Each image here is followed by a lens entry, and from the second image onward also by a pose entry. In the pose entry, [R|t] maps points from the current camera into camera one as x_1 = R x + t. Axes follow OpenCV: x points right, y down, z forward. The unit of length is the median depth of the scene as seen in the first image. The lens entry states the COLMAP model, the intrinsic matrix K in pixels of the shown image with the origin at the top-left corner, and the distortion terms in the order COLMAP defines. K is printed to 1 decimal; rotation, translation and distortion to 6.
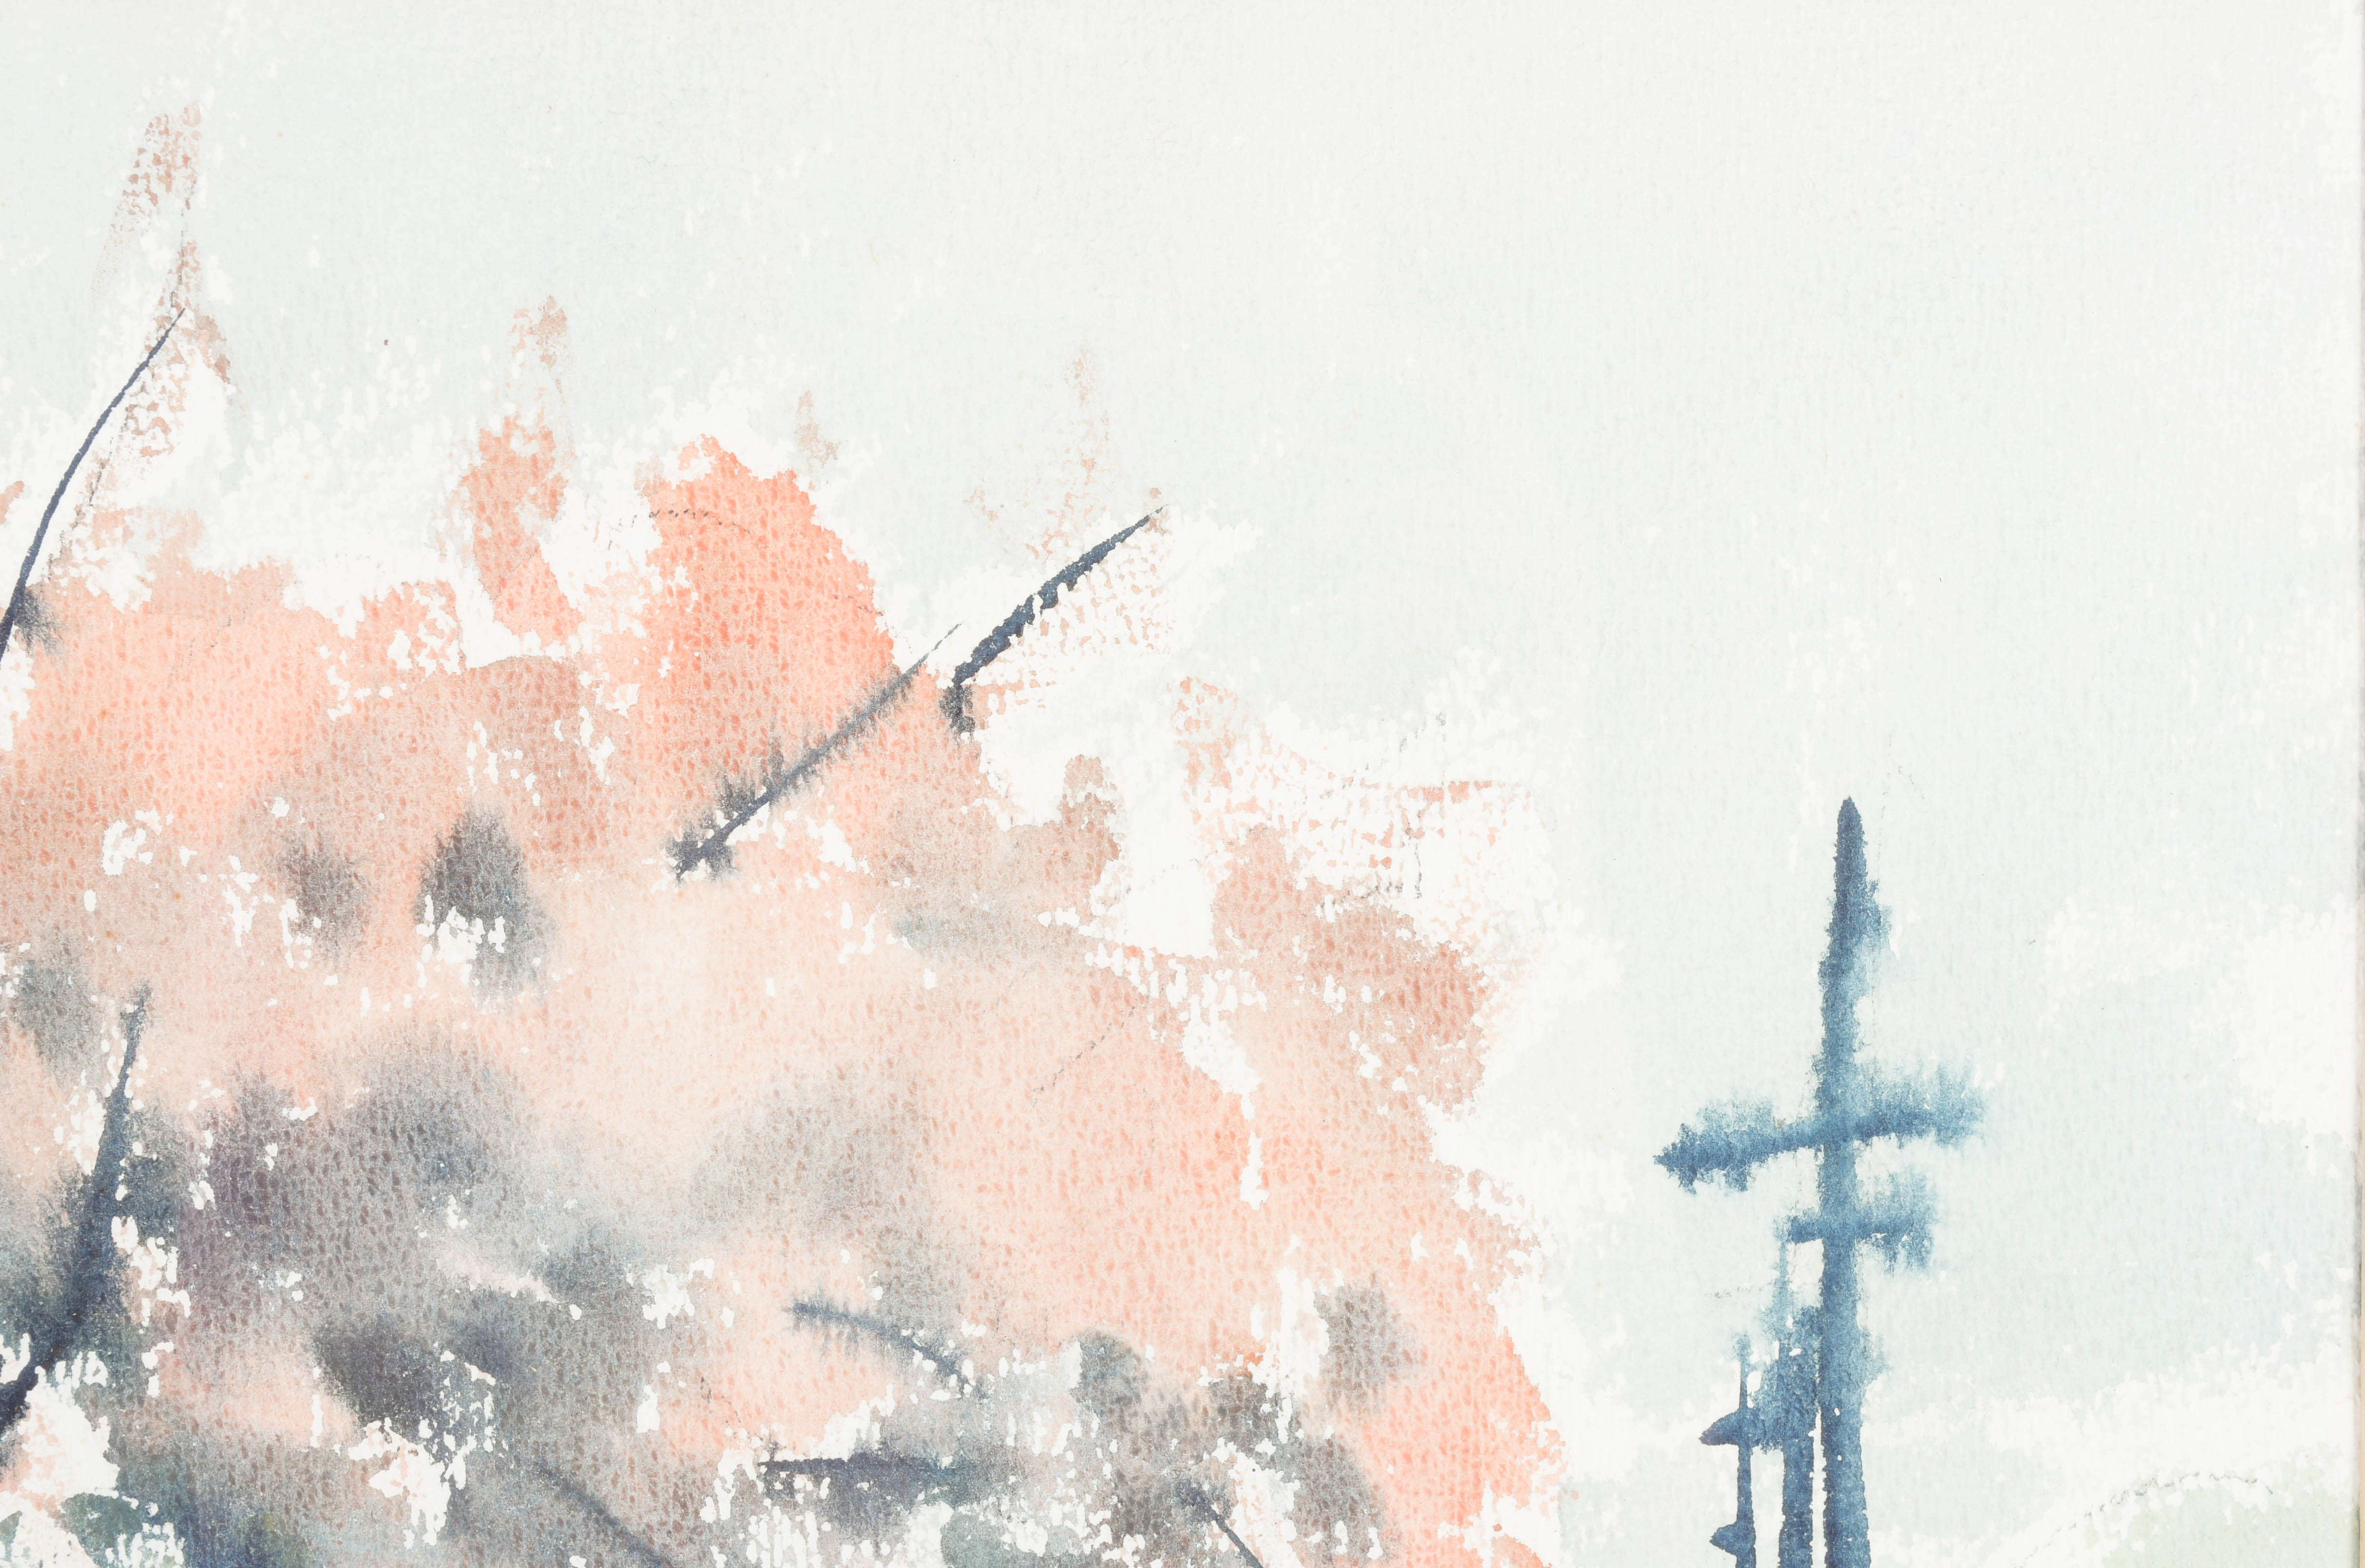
lens RADIAL K [[4002.5, 0, 1183.0], [0, 4002.5, 779.4], [0, 0, 1]] dist [-0.022200, 0.000000]
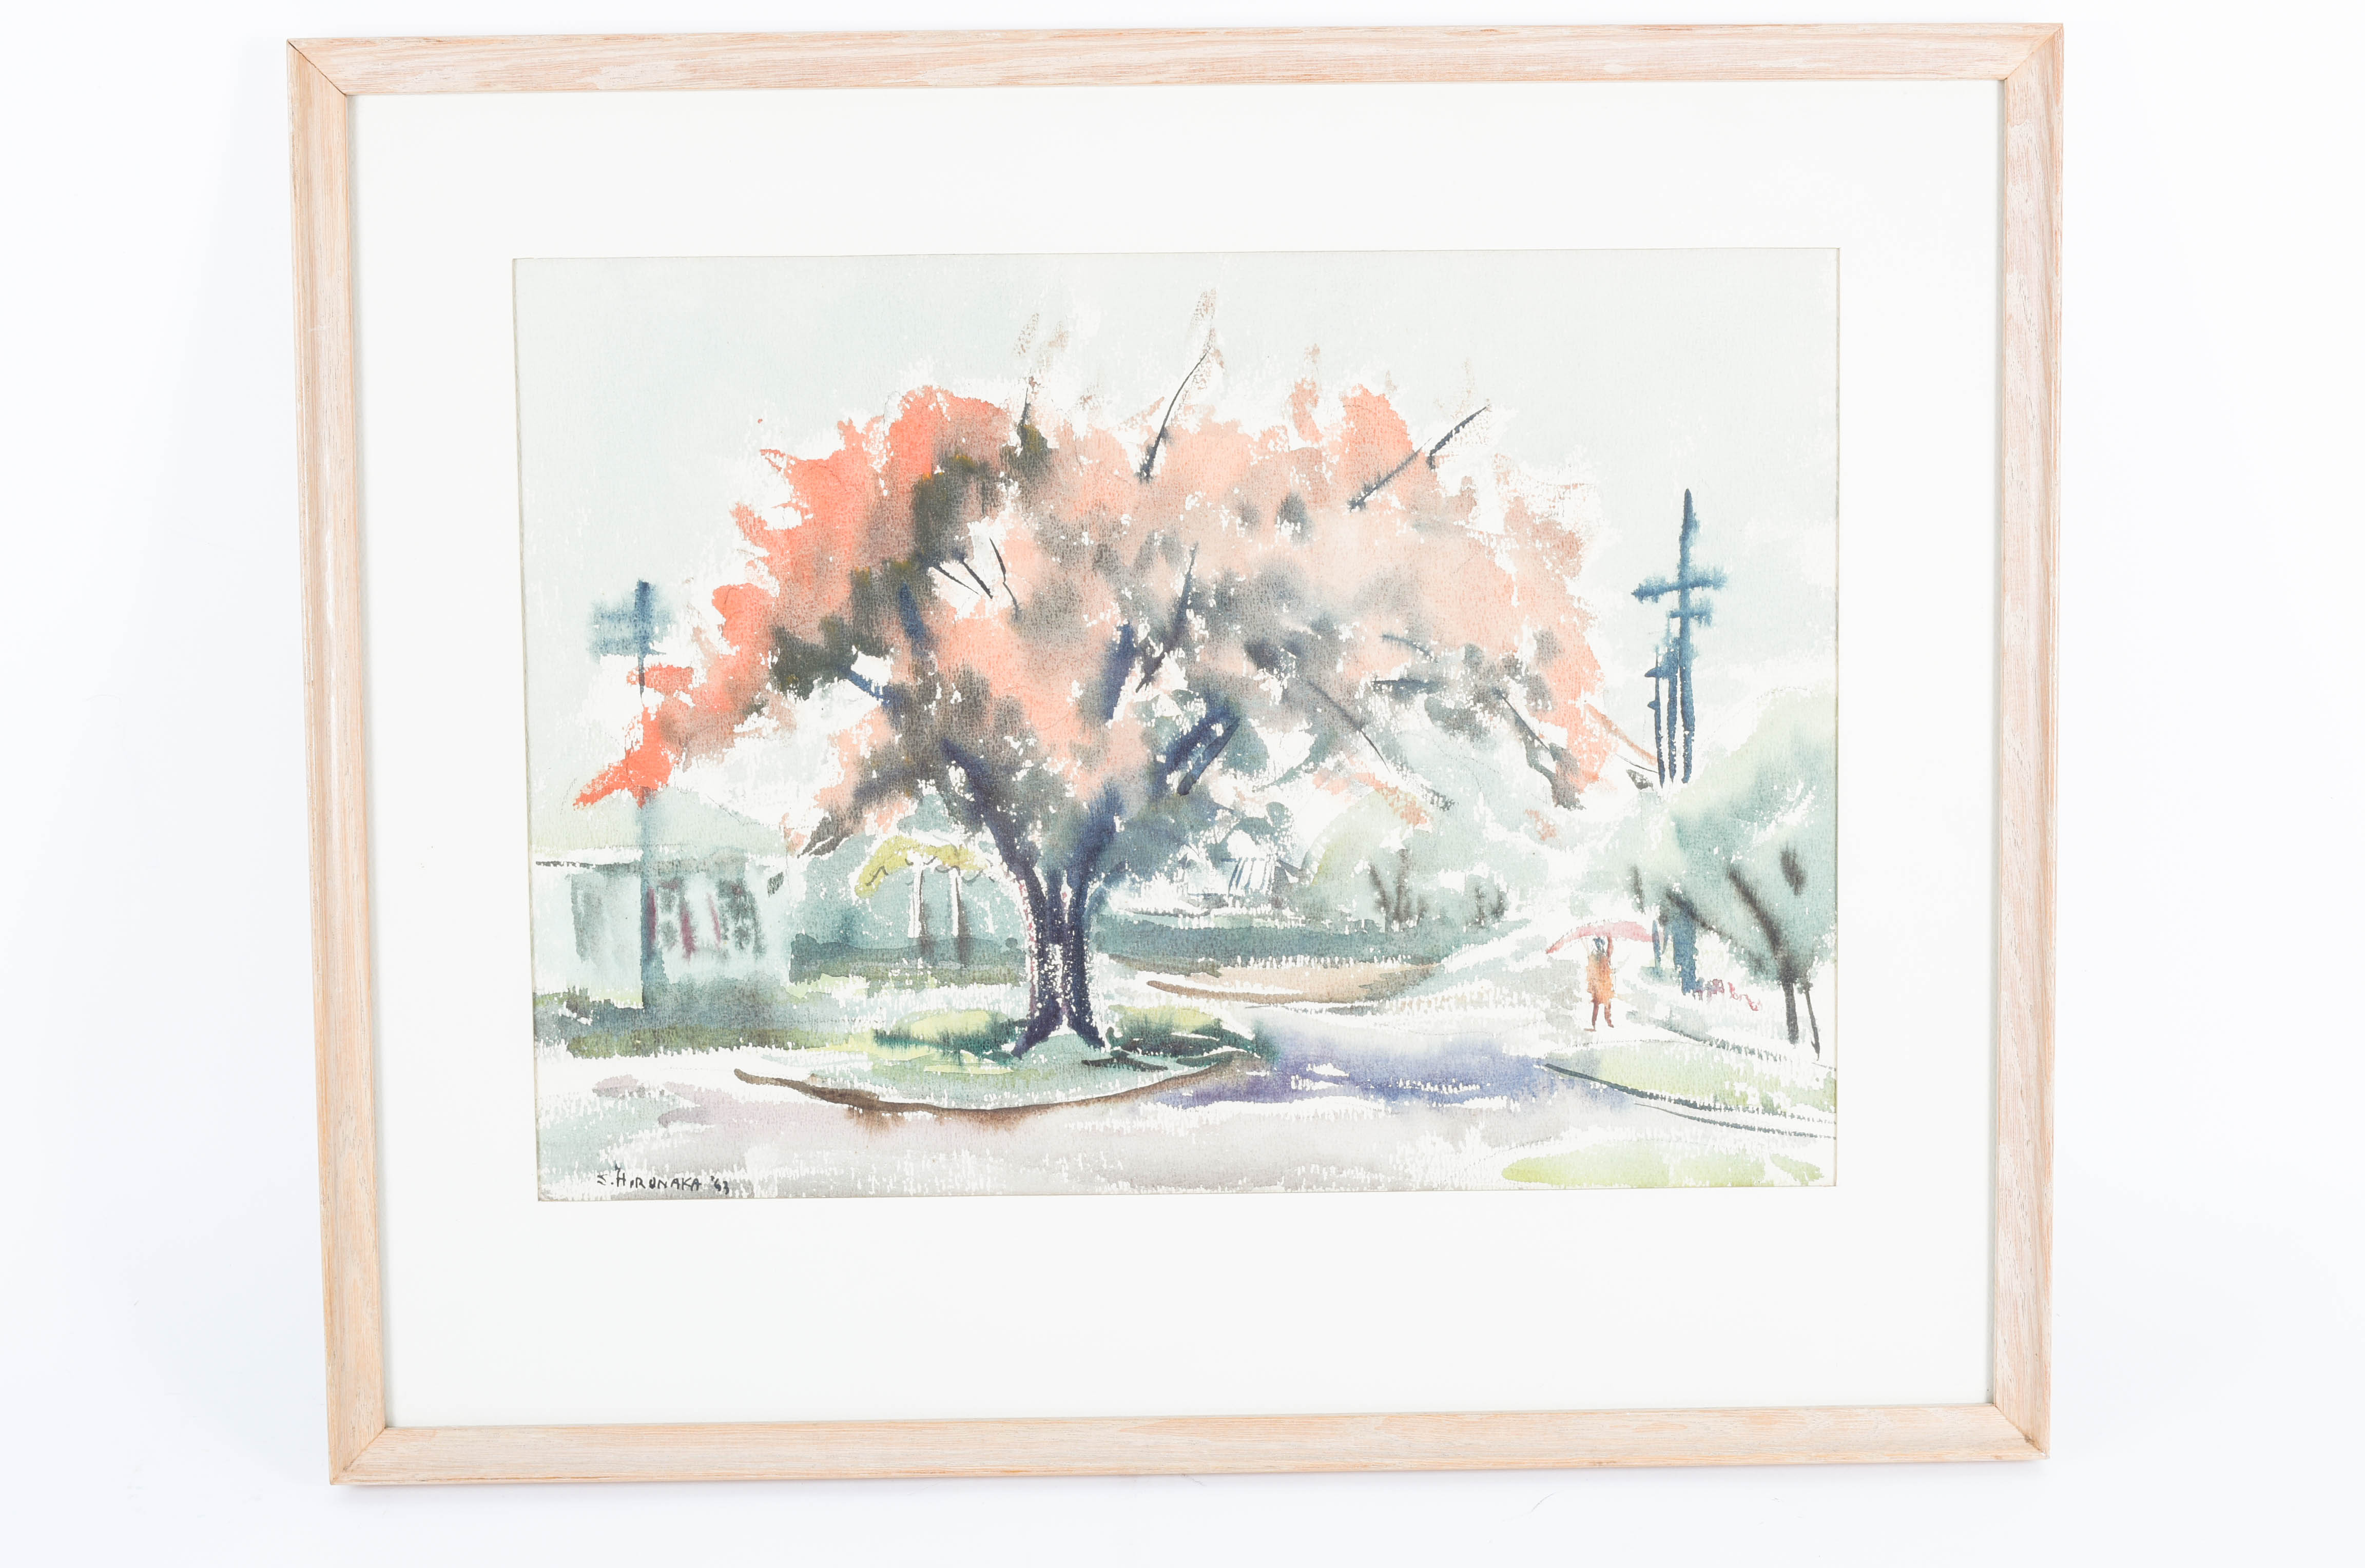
lens RADIAL K [[3179.2, 0, 1183.7], [0, 3179.2, 773.5], [0, 0, 1]] dist [-0.018076, 0.000000]
pose [[0.999901, 0.000302, -0.014074, -0.230952], [-0.000089, 0.999886, 0.015096, 0.210092], [0.014077, -0.015094, 0.999787, -1.760205]]
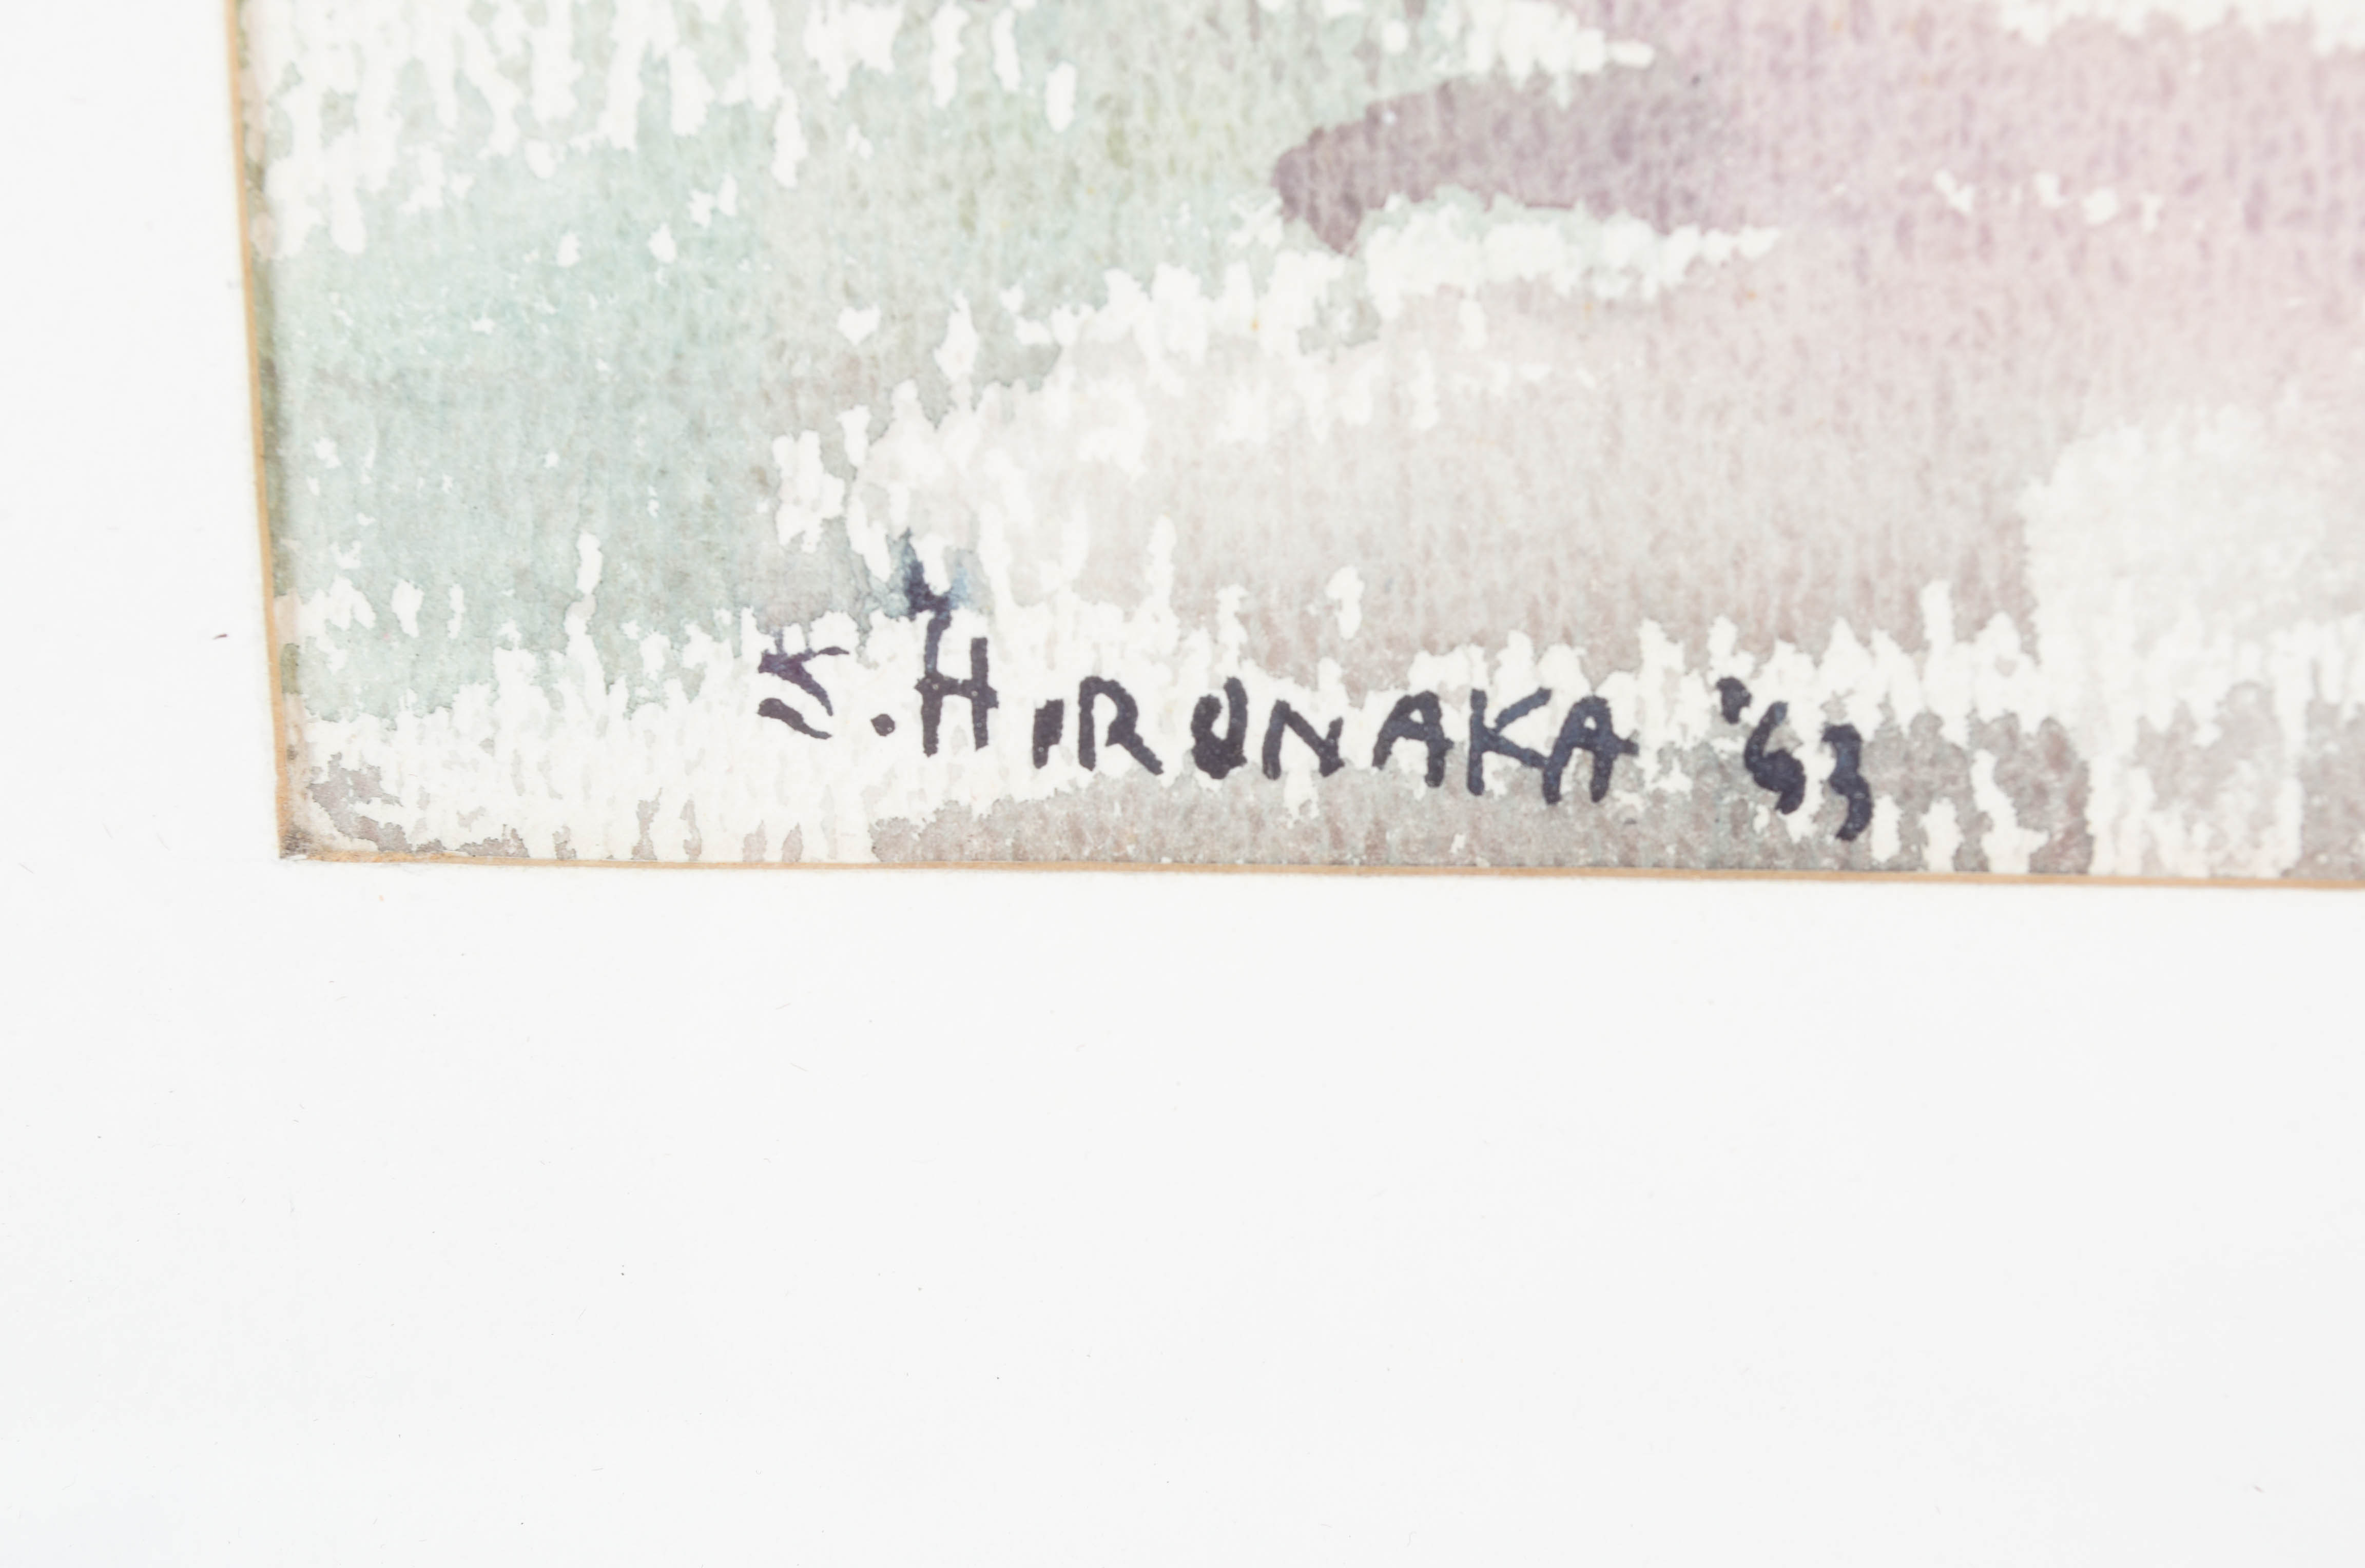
lens RADIAL K [[4002.5, 0, 1179.9], [0, 4002.5, 787.1], [0, 0, 1]] dist [-0.022200, 0.000000]
pose [[0.989997, 0.026792, -0.138520, -0.682542], [-0.005248, 0.988118, 0.153608, 0.553845], [0.140990, -0.151344, 0.978375, 0.607297]]
